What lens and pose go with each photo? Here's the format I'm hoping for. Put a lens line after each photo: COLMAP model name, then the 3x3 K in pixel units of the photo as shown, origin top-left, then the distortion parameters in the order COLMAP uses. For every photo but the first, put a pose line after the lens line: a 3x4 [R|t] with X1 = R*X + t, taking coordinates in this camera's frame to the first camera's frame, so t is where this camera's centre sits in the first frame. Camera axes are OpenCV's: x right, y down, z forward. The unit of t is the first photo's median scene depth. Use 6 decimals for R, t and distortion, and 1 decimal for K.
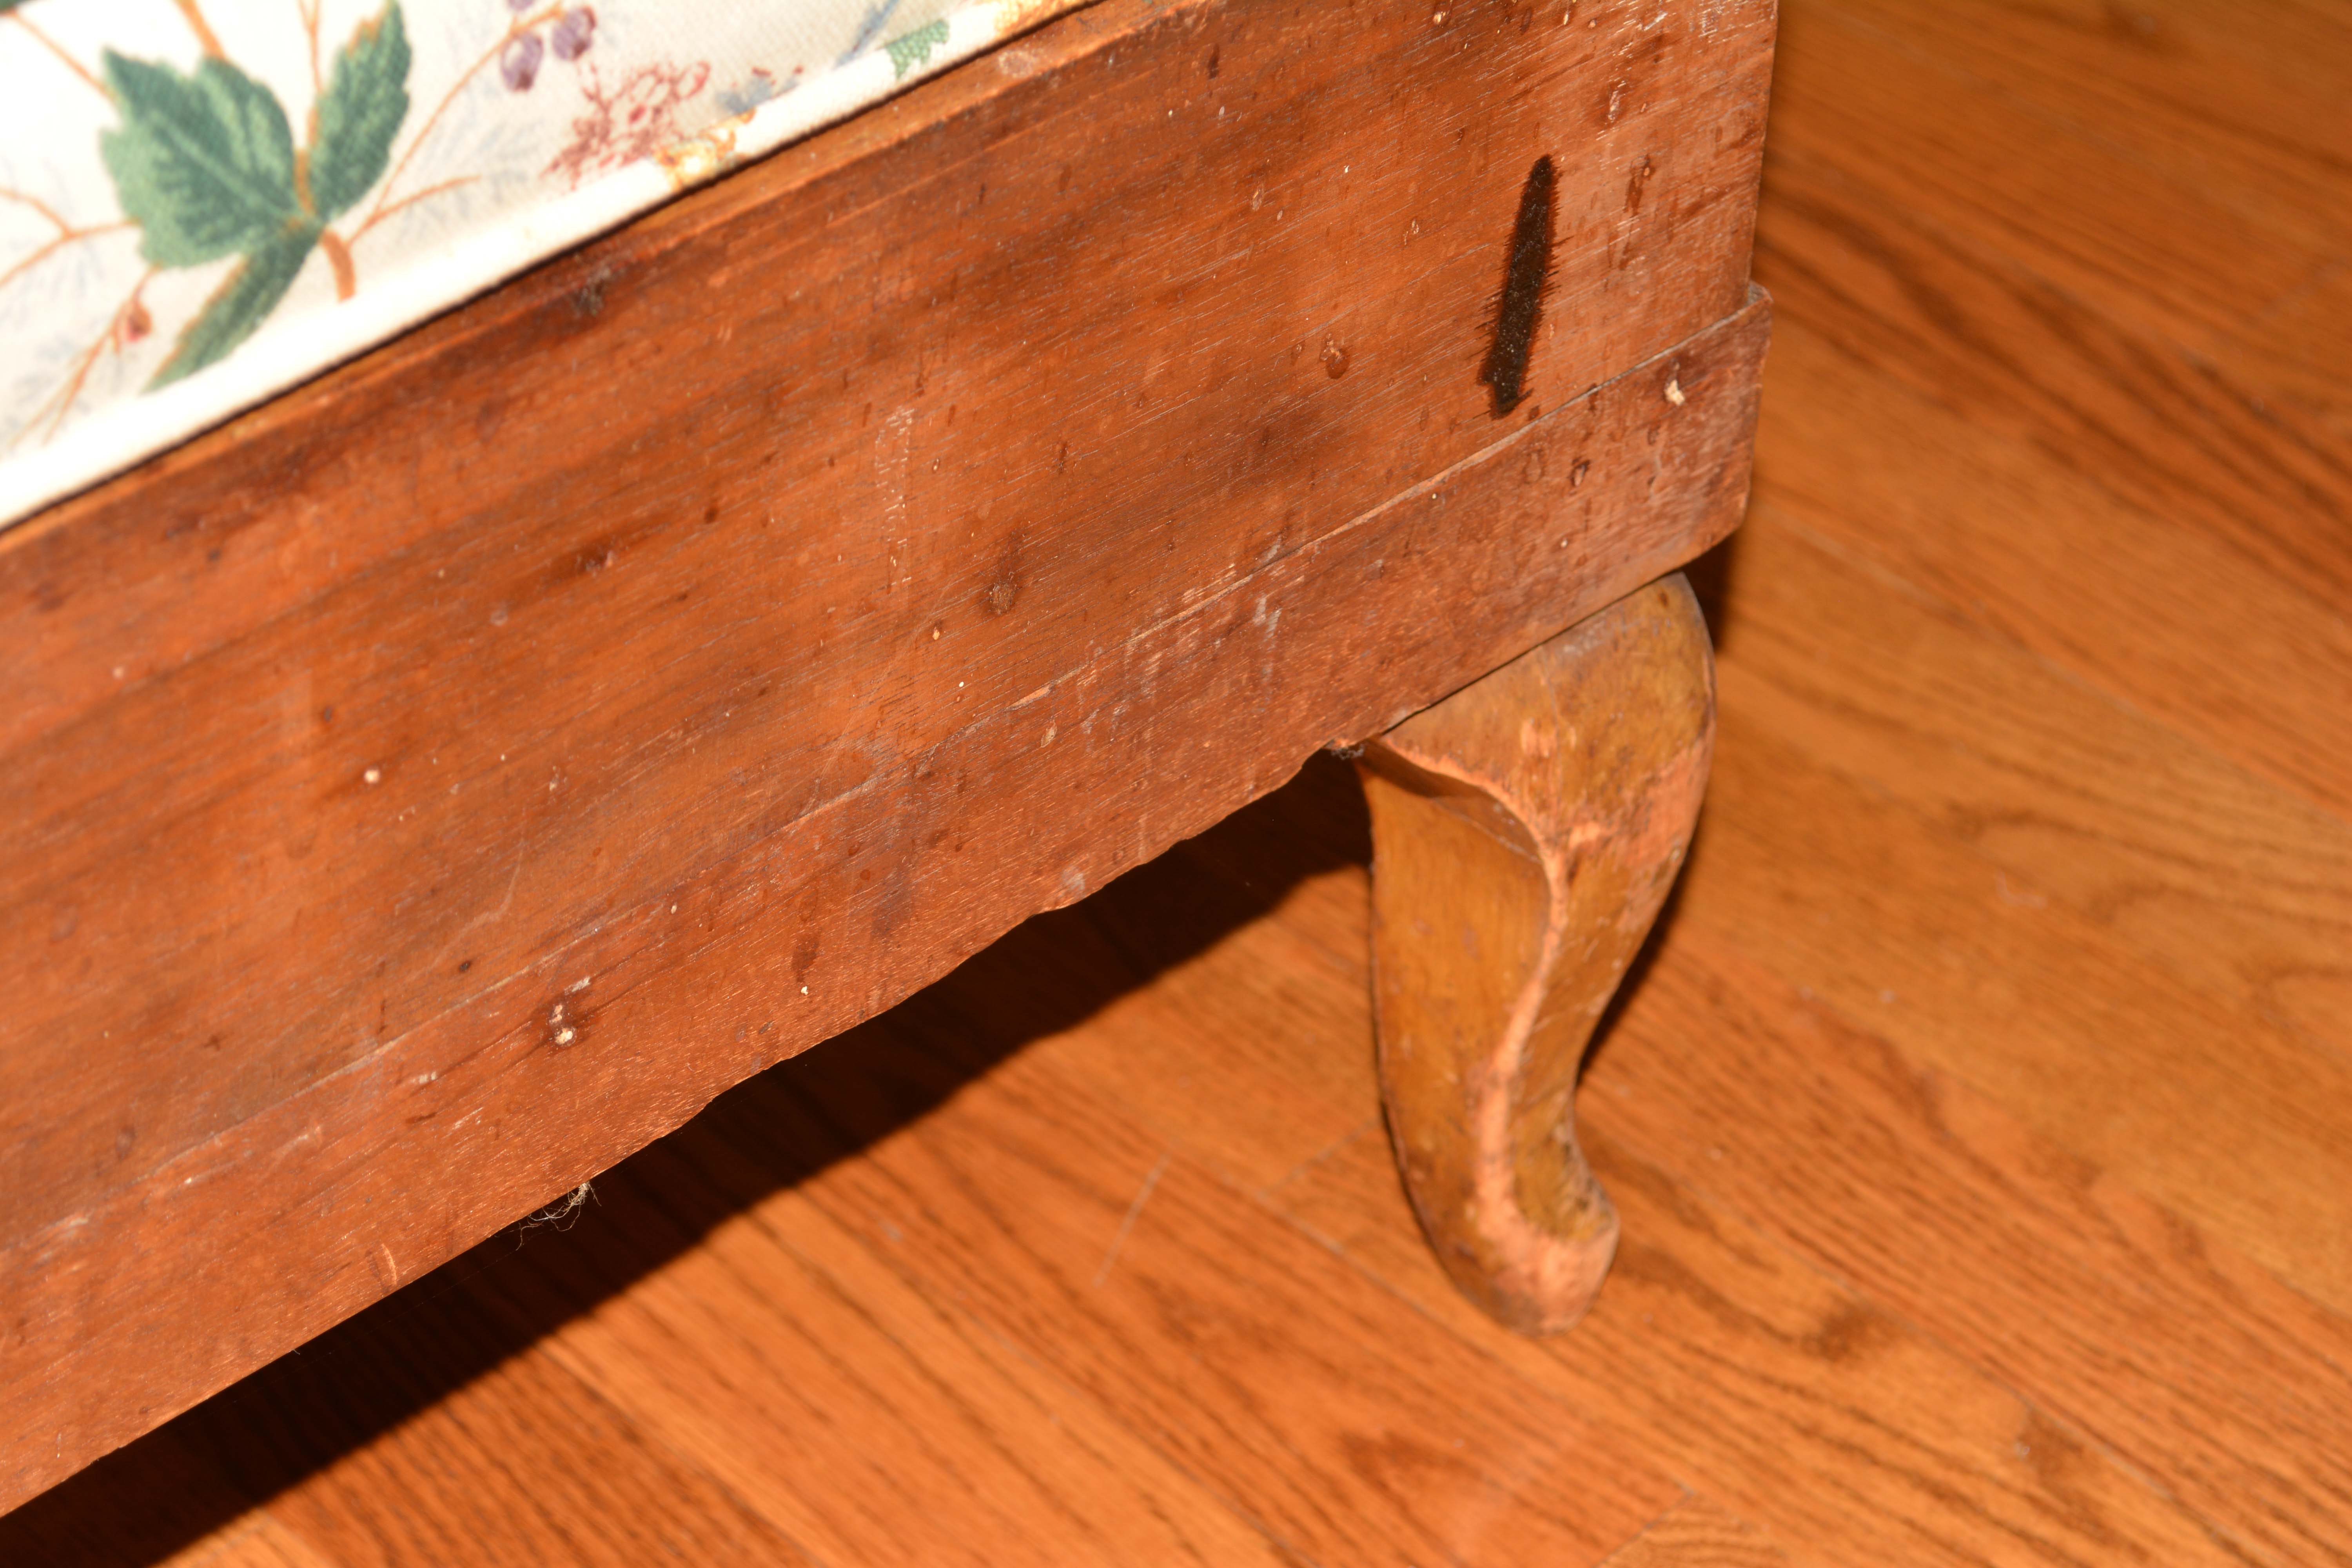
lens RADIAL K [[5357.8, 0, 1176.6], [0, 5357.8, 781.8], [0, 0, 1]] dist [0.035521, 0.000000]
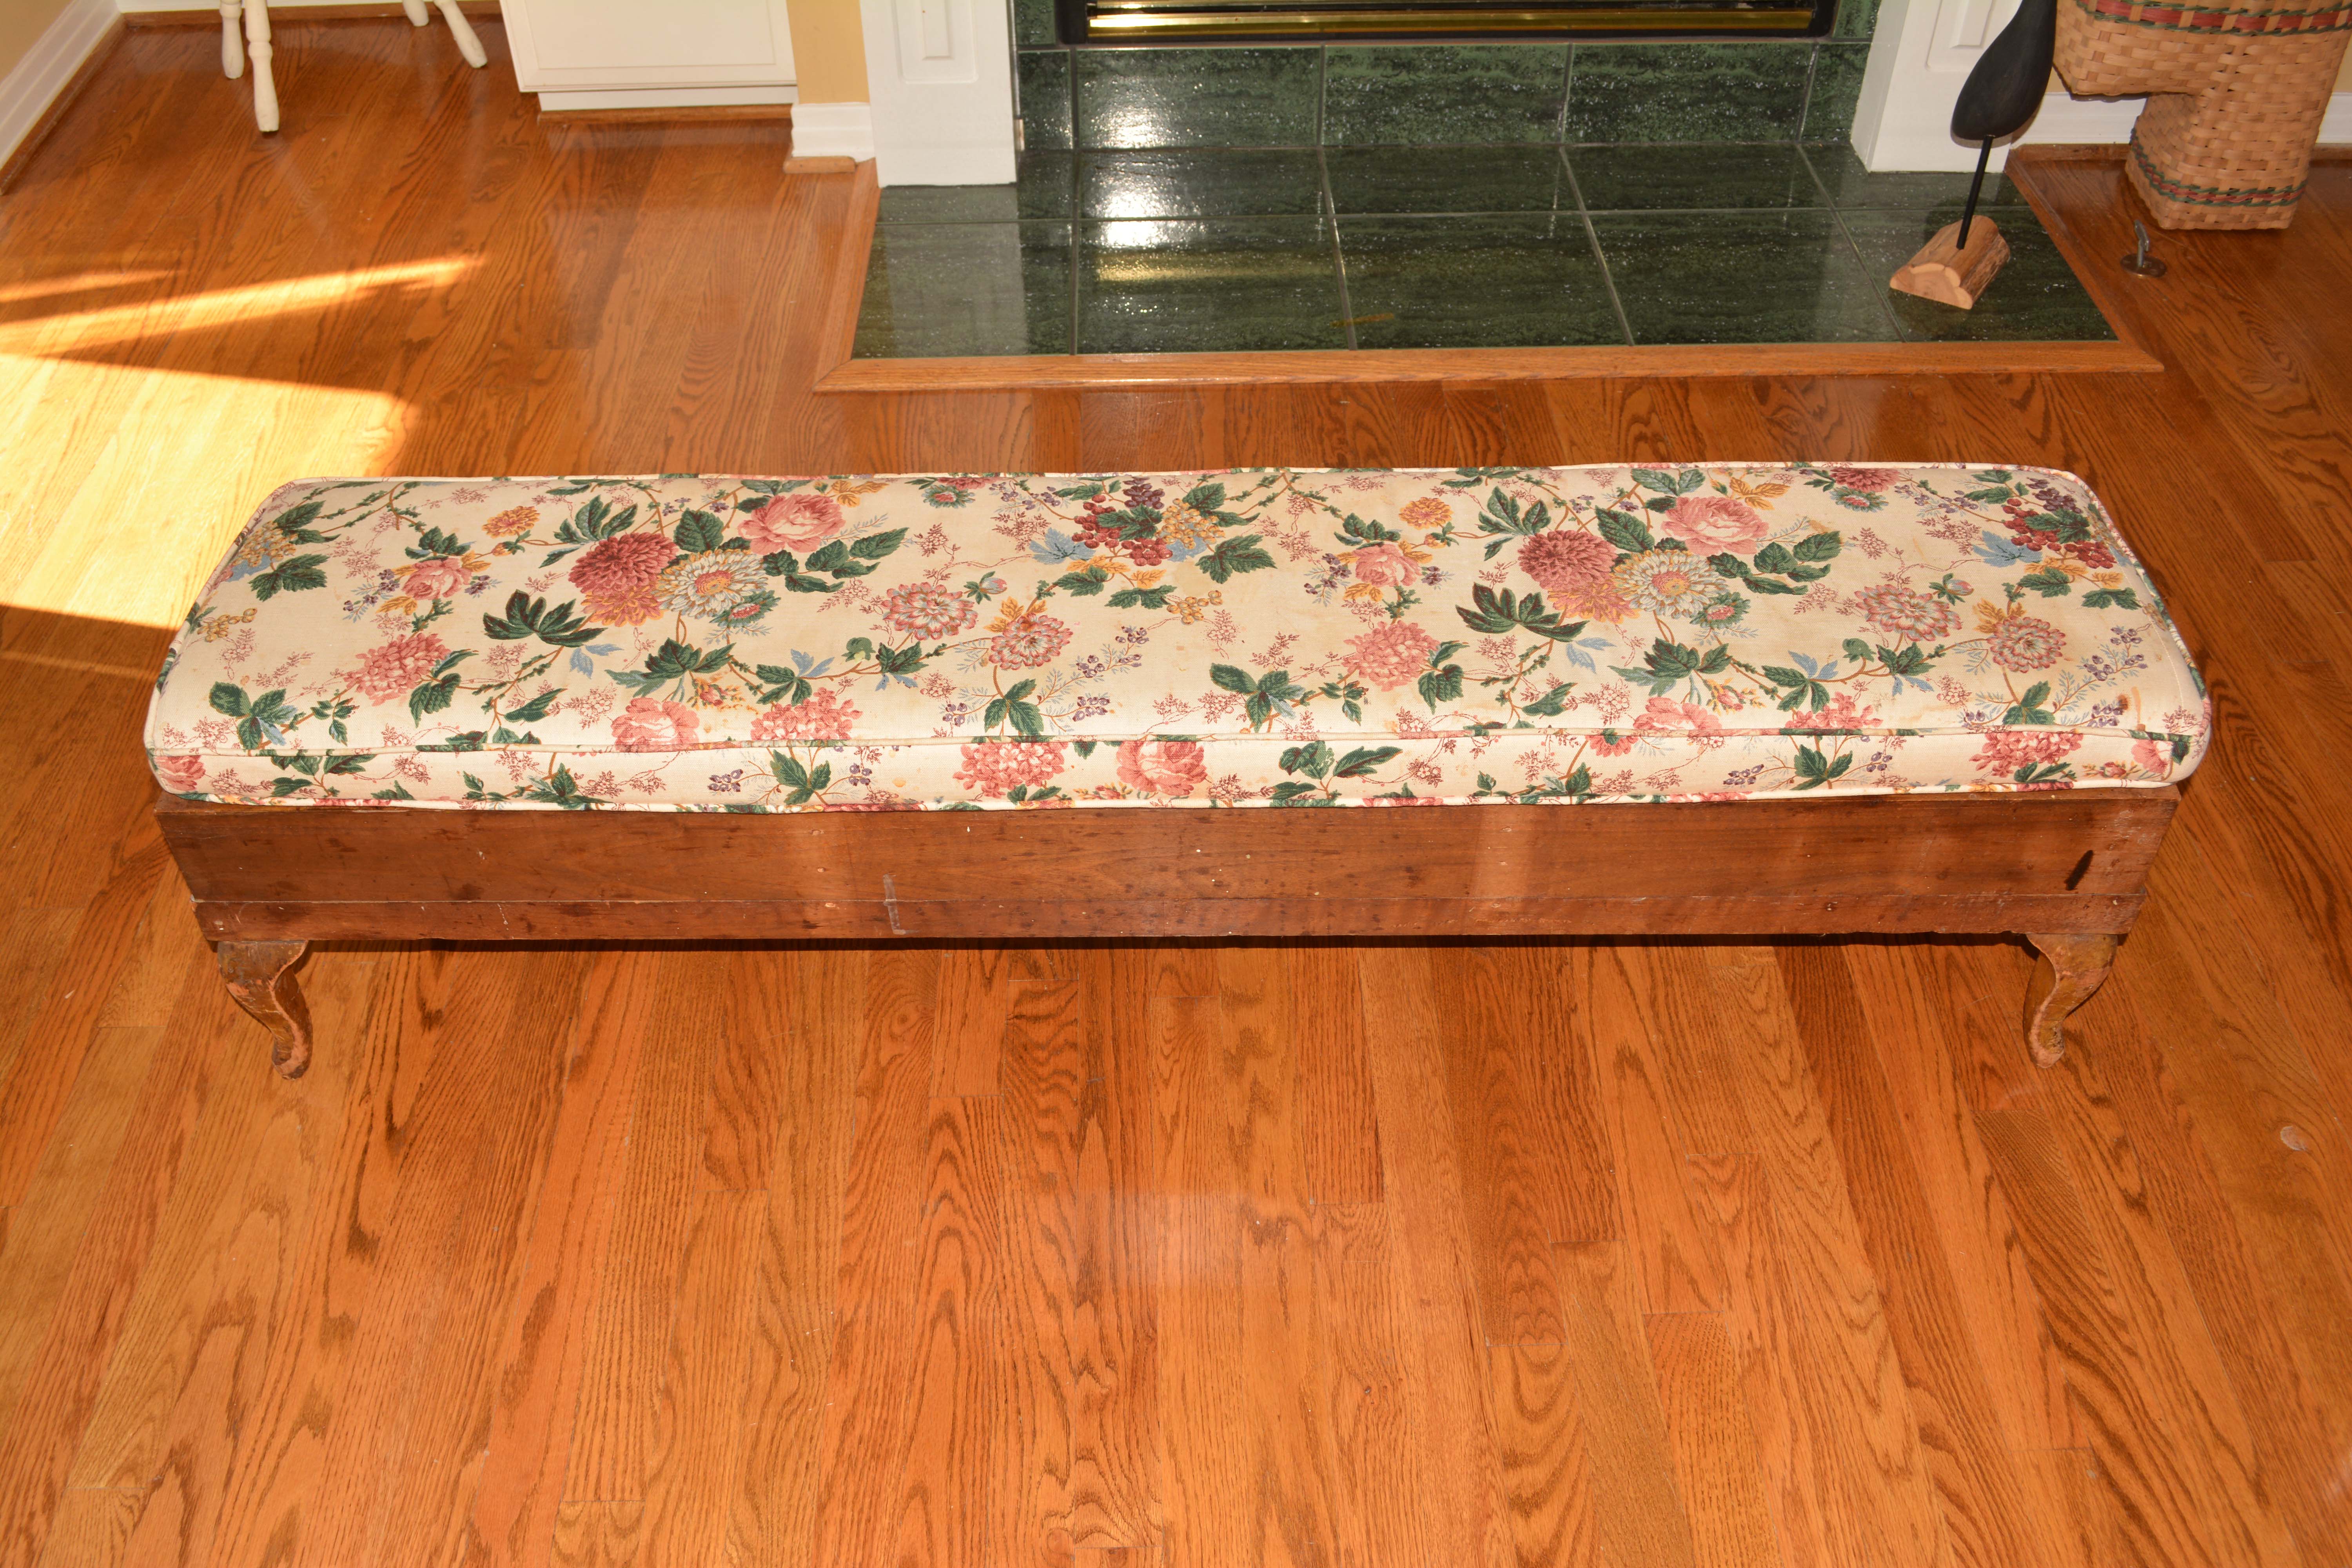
lens RADIAL K [[2039.9, 0, 1167.7], [0, 2039.9, 790.5], [0, 0, 1]] dist [-0.081187, 0.004683]
pose [[0.713097, 0.451133, -0.536630, 0.442590], [-0.401408, 0.890296, 0.215044, -0.225410], [0.574773, 0.062060, 0.815956, -1.078544]]
